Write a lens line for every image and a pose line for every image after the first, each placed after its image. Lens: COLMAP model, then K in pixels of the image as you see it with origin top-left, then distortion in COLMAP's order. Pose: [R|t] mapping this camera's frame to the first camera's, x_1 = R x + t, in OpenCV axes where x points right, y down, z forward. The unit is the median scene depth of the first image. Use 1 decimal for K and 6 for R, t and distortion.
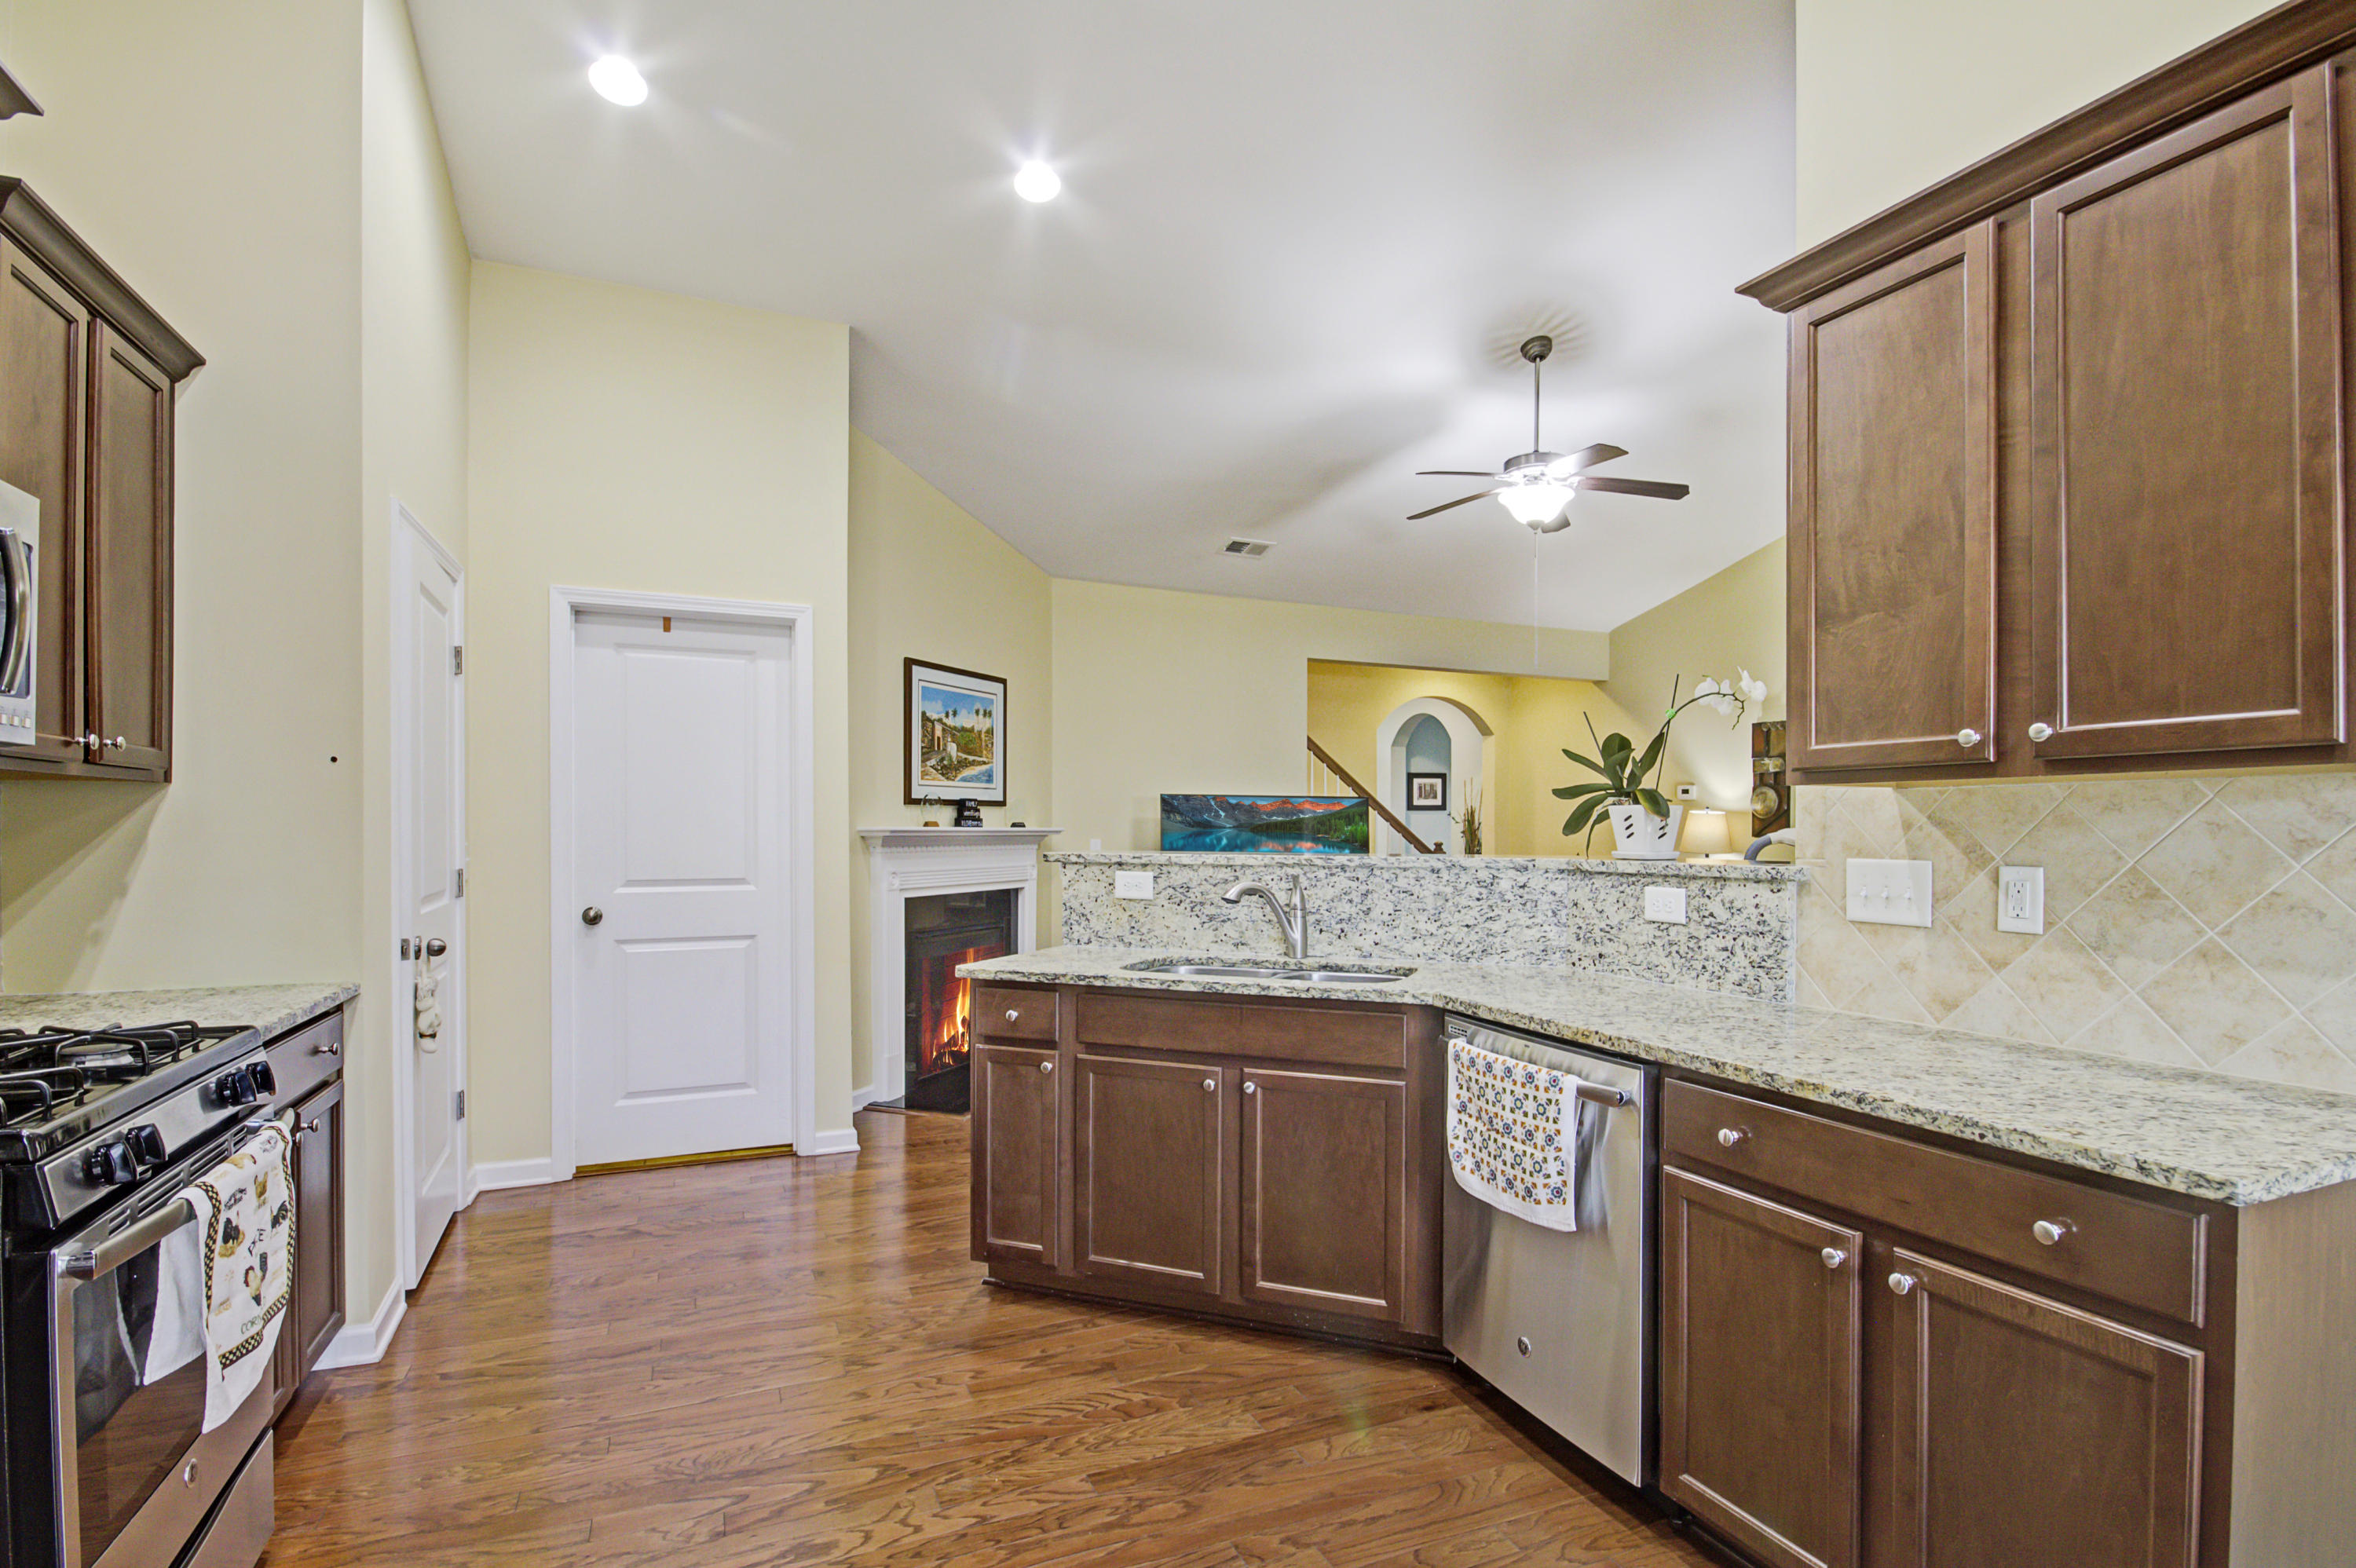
lens RADIAL K [[1133.5, 0, 1188.1], [0, 1133.5, 831.1], [0, 0, 1]] dist [0.000273, 0.000061]
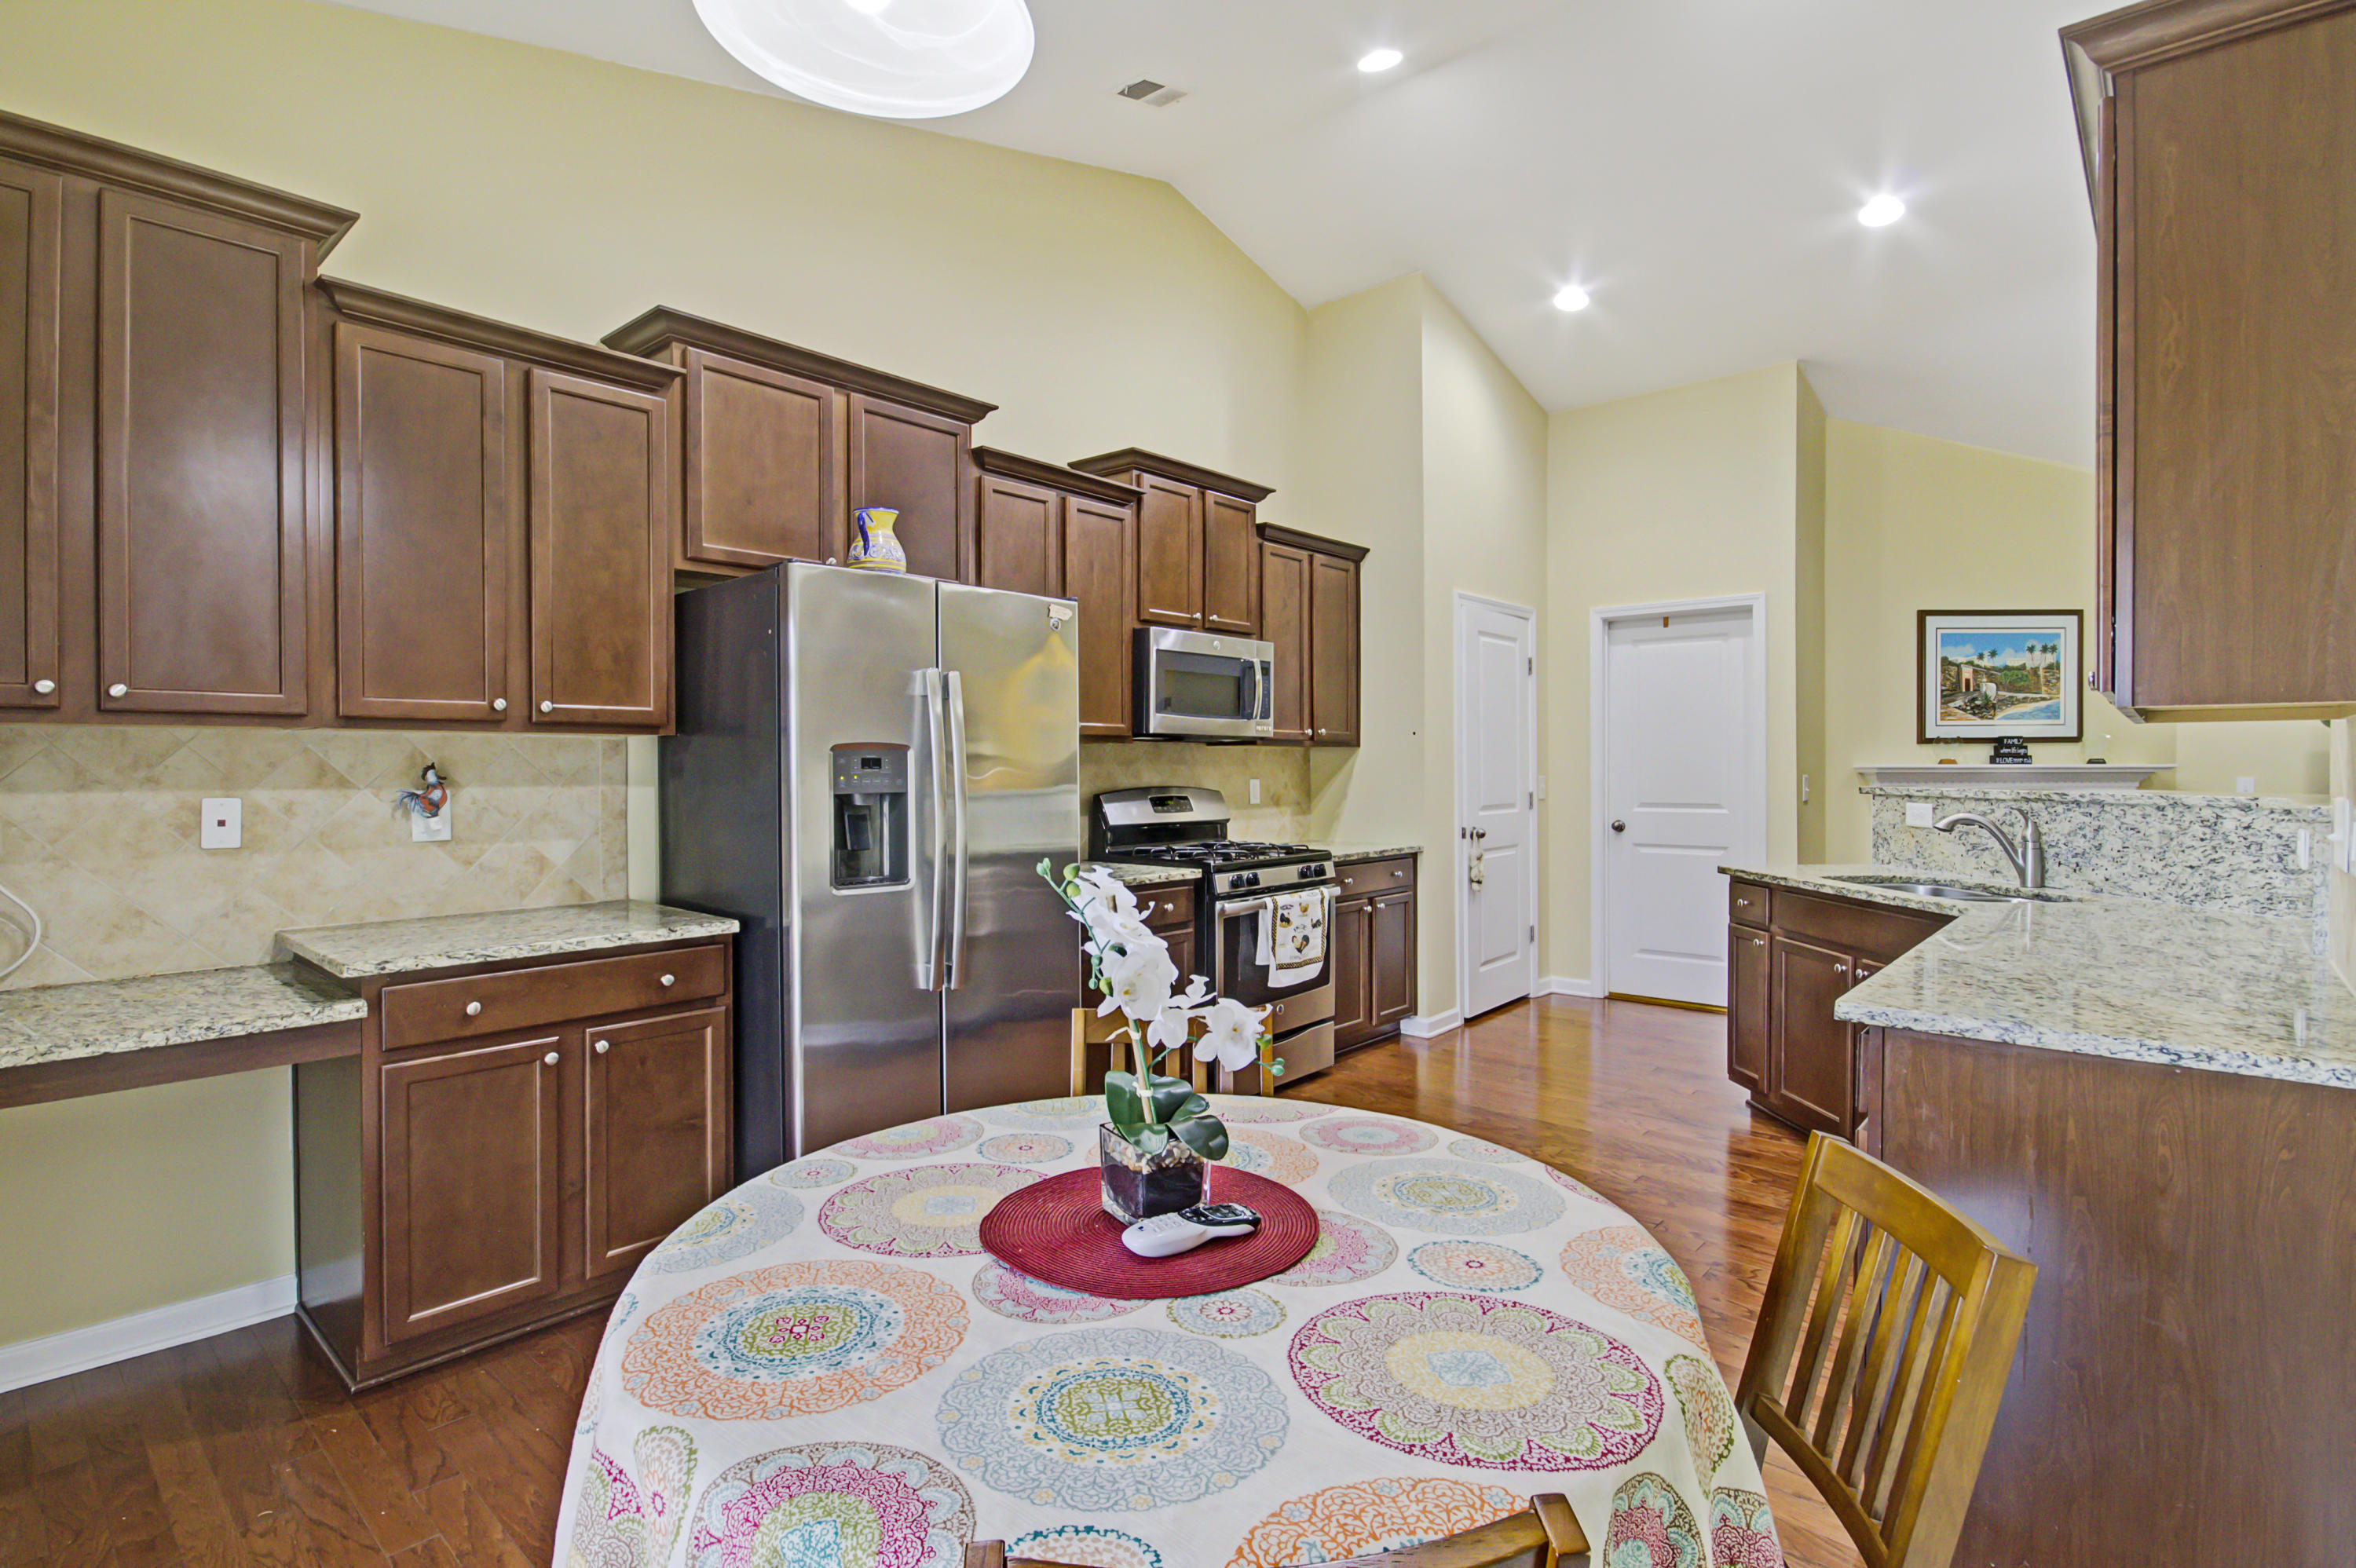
lens RADIAL K [[1129.2, 0, 1234.7], [0, 1129.2, 777.1], [0, 0, 1]] dist [0.015189, 0.000169]
pose [[0.446315, 0.005510, -0.894859, 0.668155], [0.001332, 0.999976, 0.006822, 0.000548], [0.894875, -0.004237, 0.446297, -0.131308]]
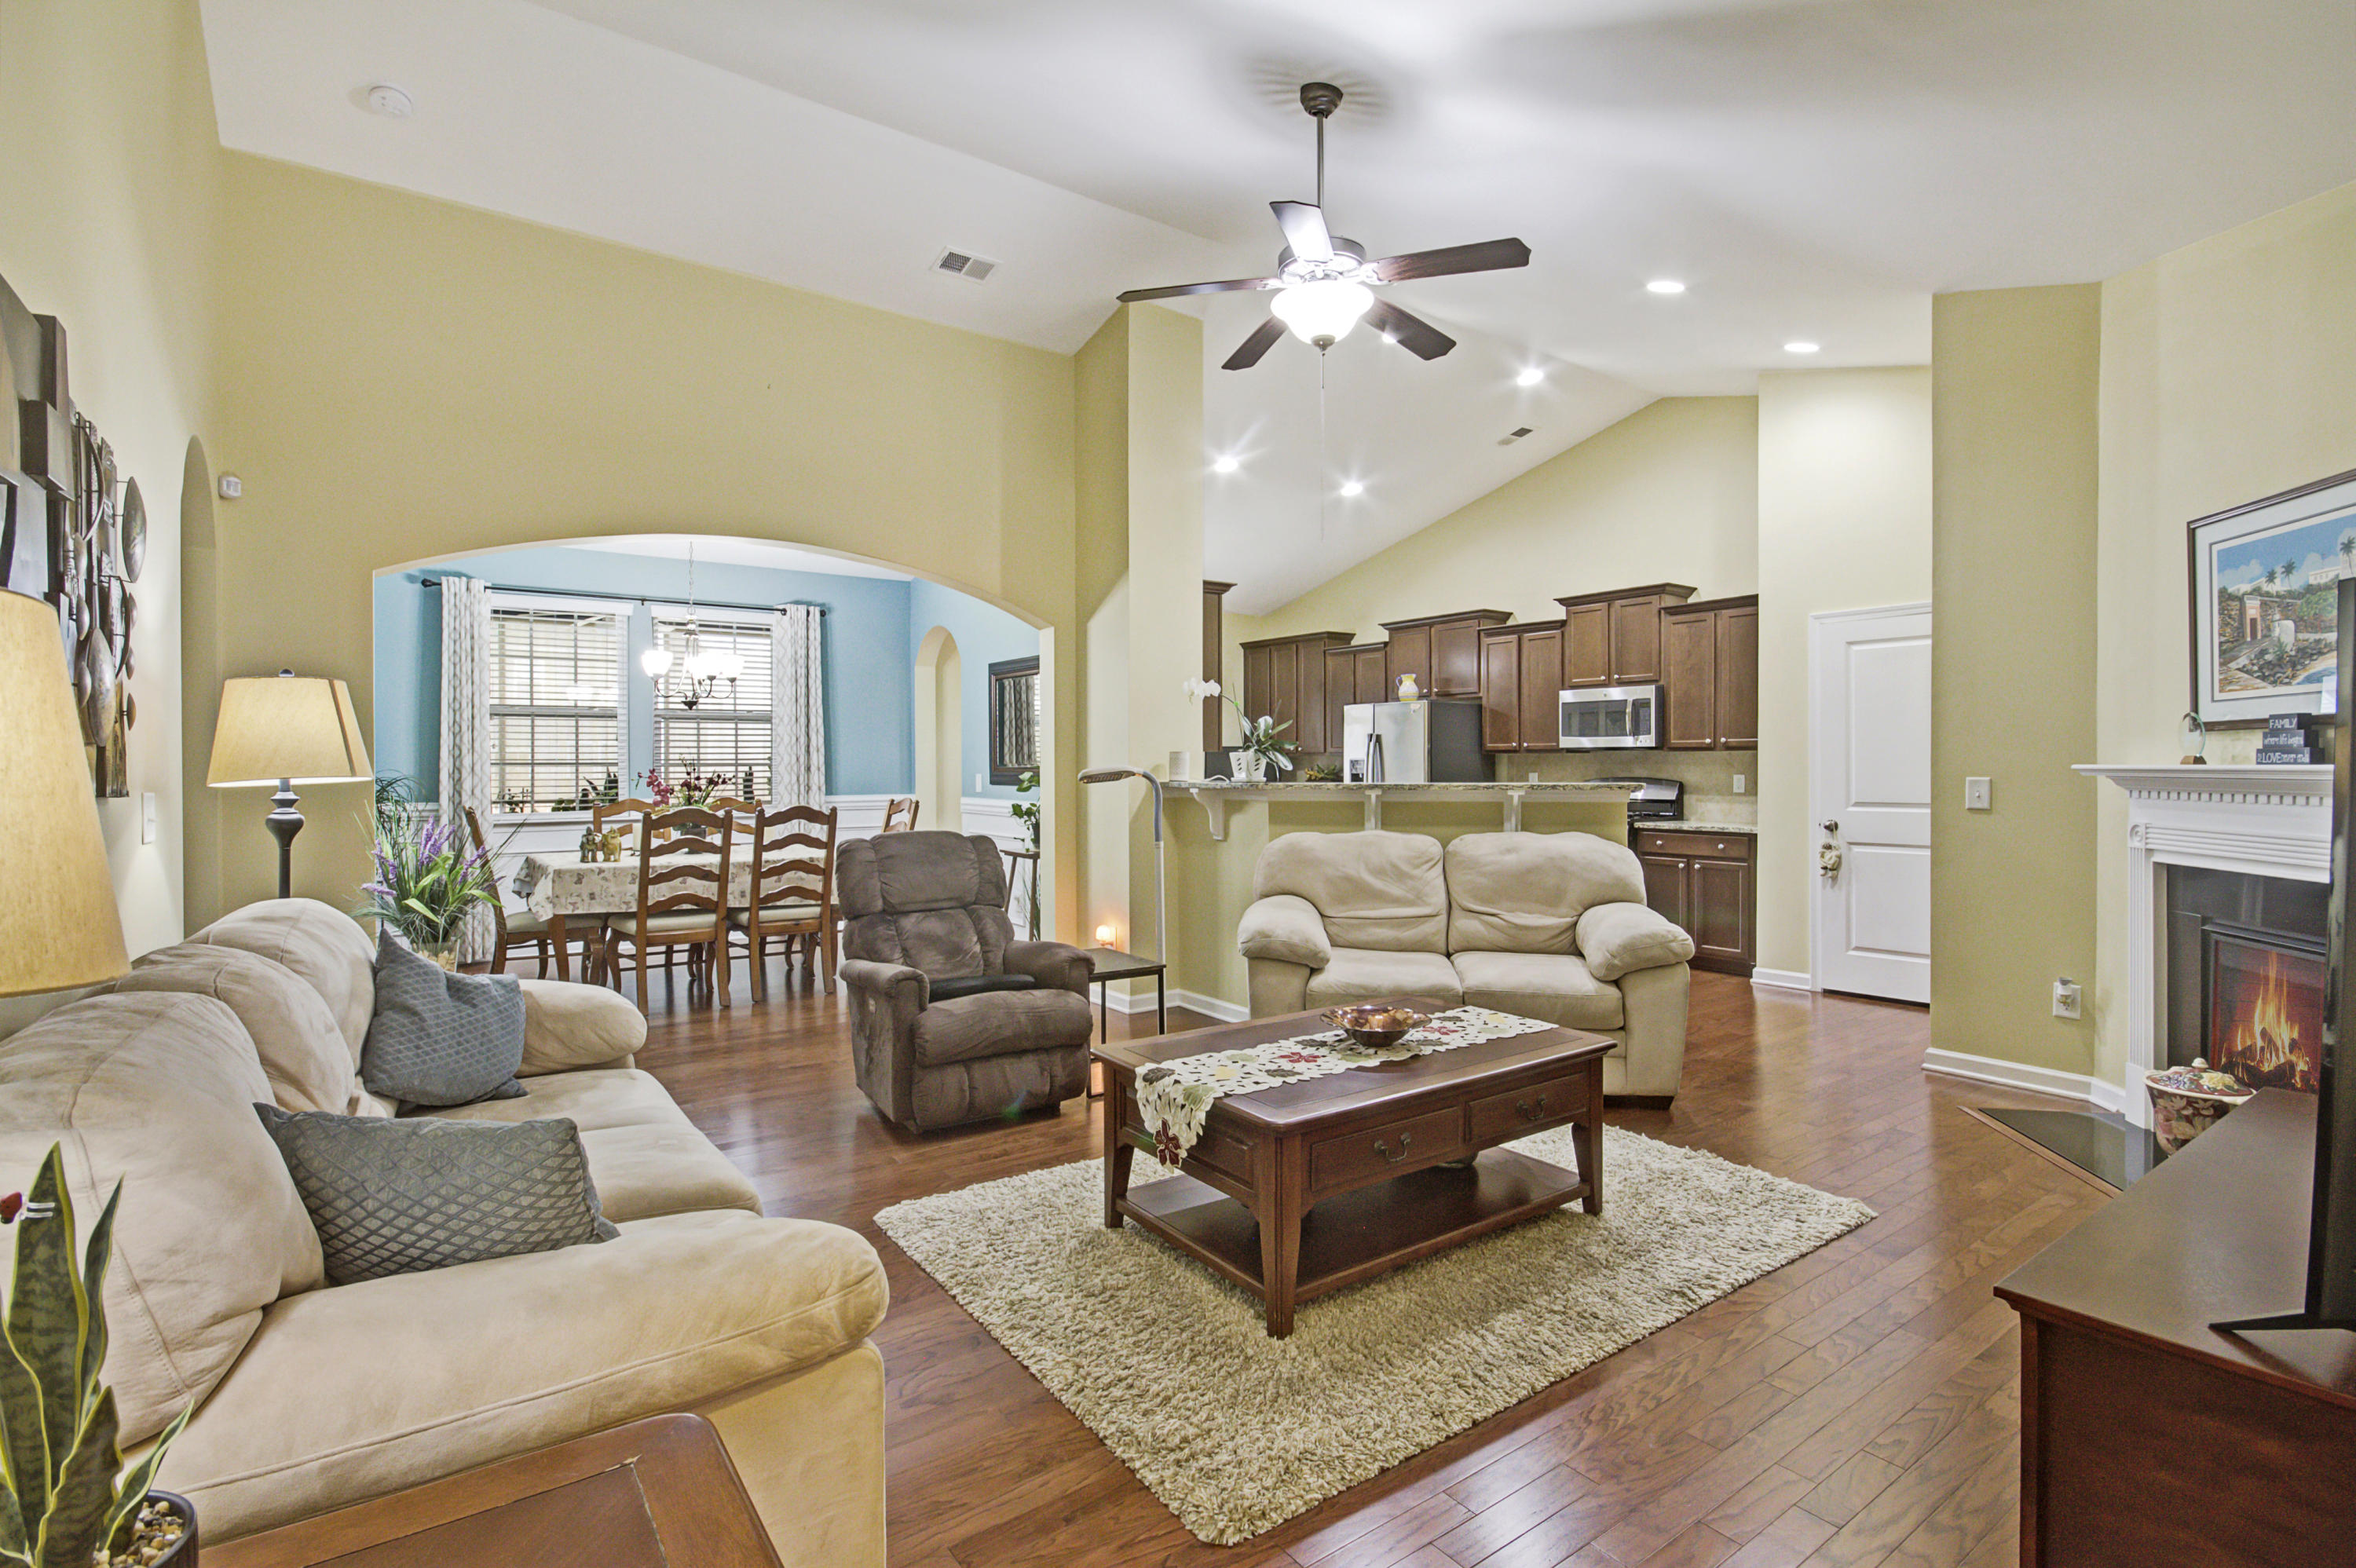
lens RADIAL K [[1114.6, 0, 1206.3], [0, 1114.6, 770.6], [0, 0, 1]] dist [-0.000806, -0.000218]
pose [[-0.972338, 0.005700, -0.233508, 0.761511], [0.004722, 0.999978, 0.004747, -0.008216], [0.233530, 0.003513, -0.972343, 2.307308]]
